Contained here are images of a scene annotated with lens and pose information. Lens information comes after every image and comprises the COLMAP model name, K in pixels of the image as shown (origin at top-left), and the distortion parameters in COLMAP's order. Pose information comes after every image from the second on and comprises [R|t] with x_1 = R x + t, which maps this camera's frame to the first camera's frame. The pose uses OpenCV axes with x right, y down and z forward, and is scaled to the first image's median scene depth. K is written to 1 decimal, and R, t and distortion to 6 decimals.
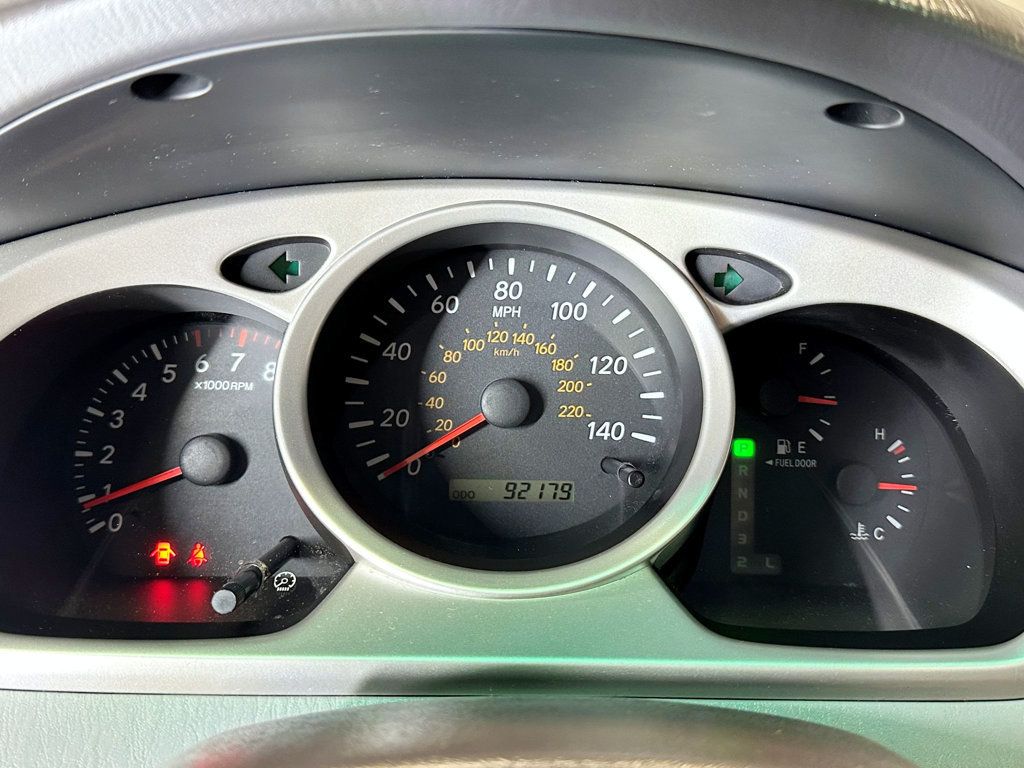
lens RADIAL K [[1016.6, 0, 515.8], [0, 1016.6, 379.3], [0, 0, 1]] dist [0.069336, 0.000000]
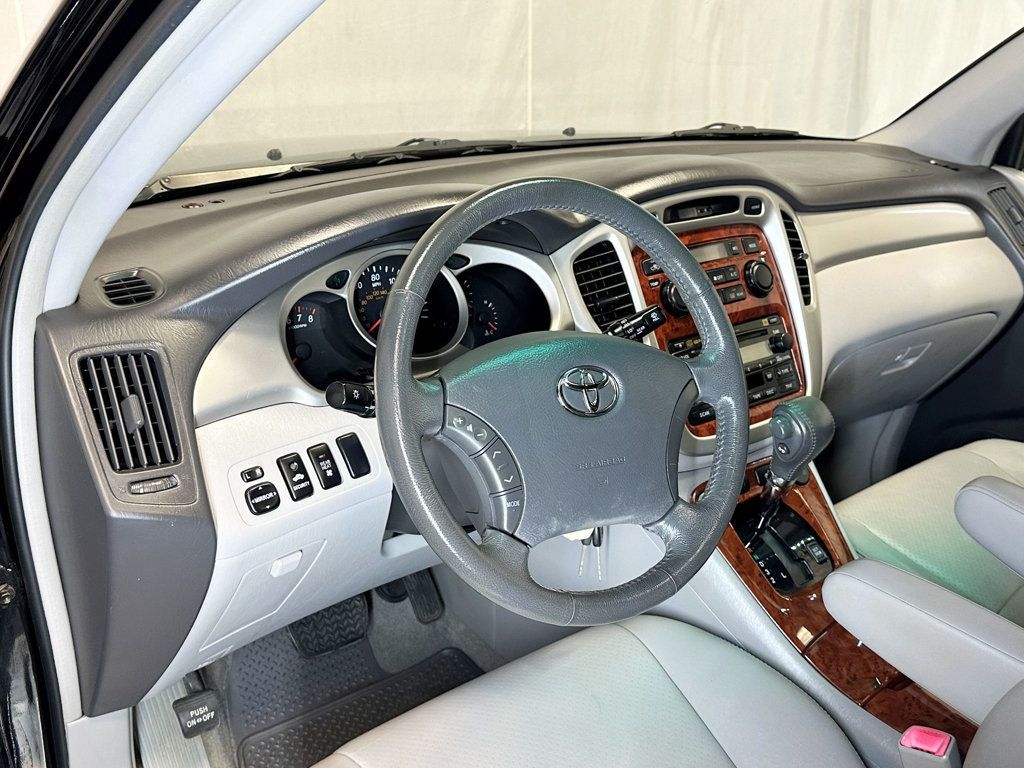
lens RADIAL K [[1016.6, 0, 512.8], [0, 1016.6, 389.0], [0, 0, 1]] dist [0.069336, 0.000000]
pose [[0.808416, -0.230323, 0.541678, -1.402185], [0.205075, 0.972815, 0.107584, -0.007507], [-0.551731, 0.024112, 0.833673, -1.745428]]
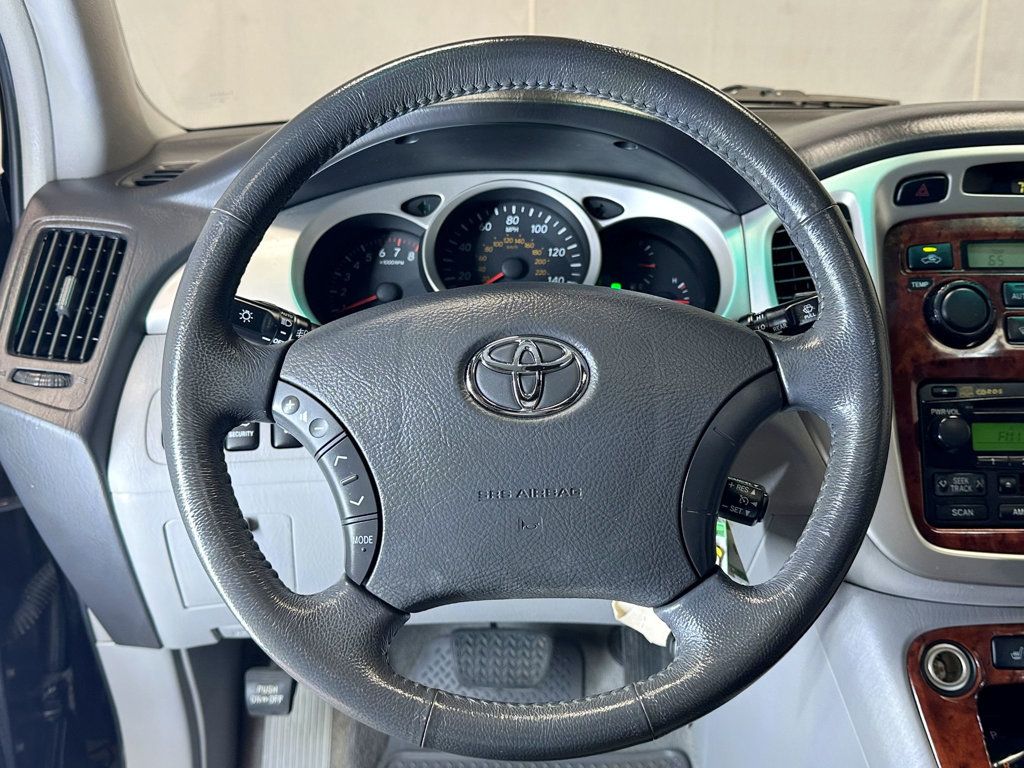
lens RADIAL K [[1016.6, 0, 513.2], [0, 1016.6, 389.5], [0, 0, 1]] dist [0.069336, 0.000000]
pose [[0.999866, -0.013782, -0.008778, 0.009264], [0.013721, 0.999882, -0.006961, 0.317285], [0.008873, 0.006840, 0.999937, -1.328518]]
